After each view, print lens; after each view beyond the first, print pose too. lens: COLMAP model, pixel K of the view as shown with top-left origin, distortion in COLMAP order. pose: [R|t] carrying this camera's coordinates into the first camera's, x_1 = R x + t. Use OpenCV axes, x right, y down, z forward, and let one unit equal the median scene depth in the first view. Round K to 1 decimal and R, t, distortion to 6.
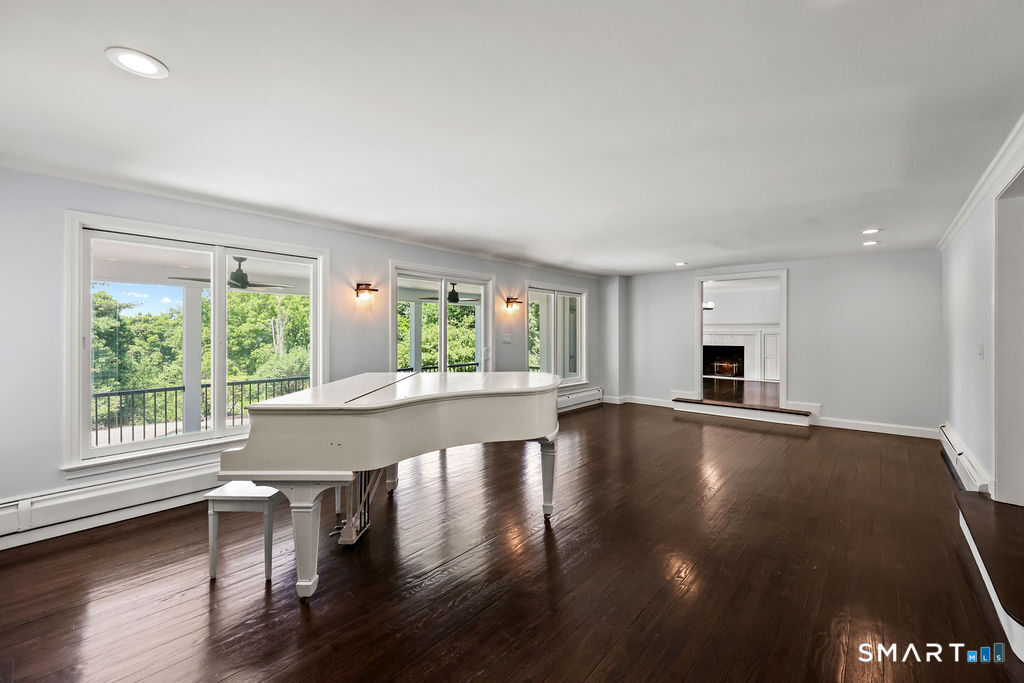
lens RADIAL K [[420.2, 0, 515.3], [0, 420.2, 336.5], [0, 0, 1]] dist [-0.001080, 0.000068]
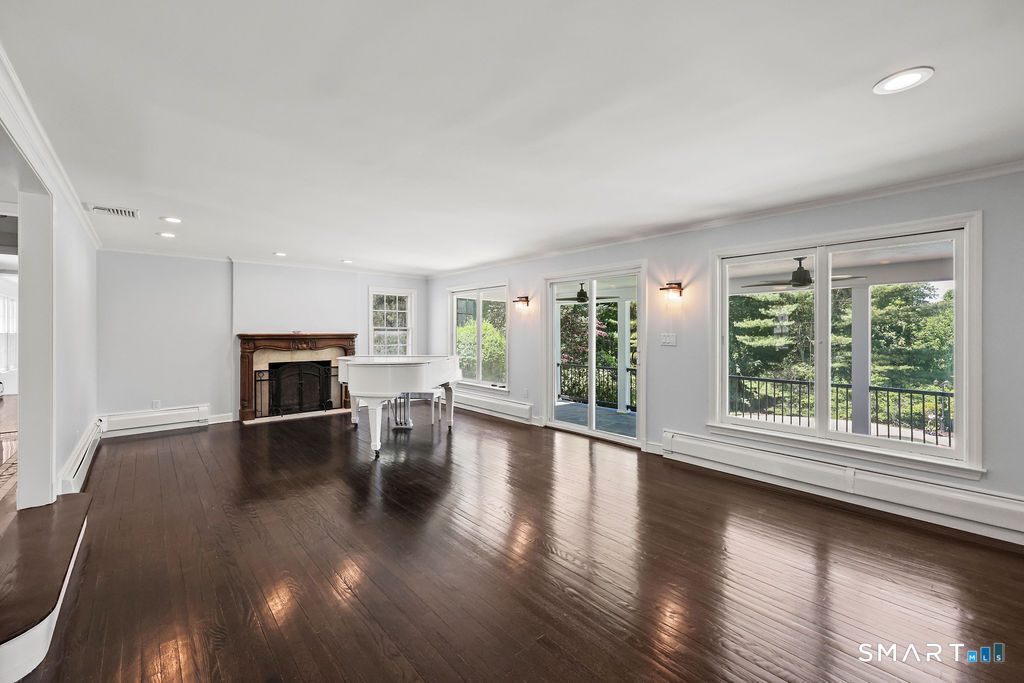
lens RADIAL K [[420.2, 0, 518.2], [0, 420.2, 341.9], [0, 0, 1]] dist [-0.001080, 0.000068]
pose [[-0.125707, 0.022438, -0.991814, 0.372945], [-0.008648, 0.999681, 0.023712, -0.003472], [0.992030, 0.011558, -0.125472, 0.416752]]
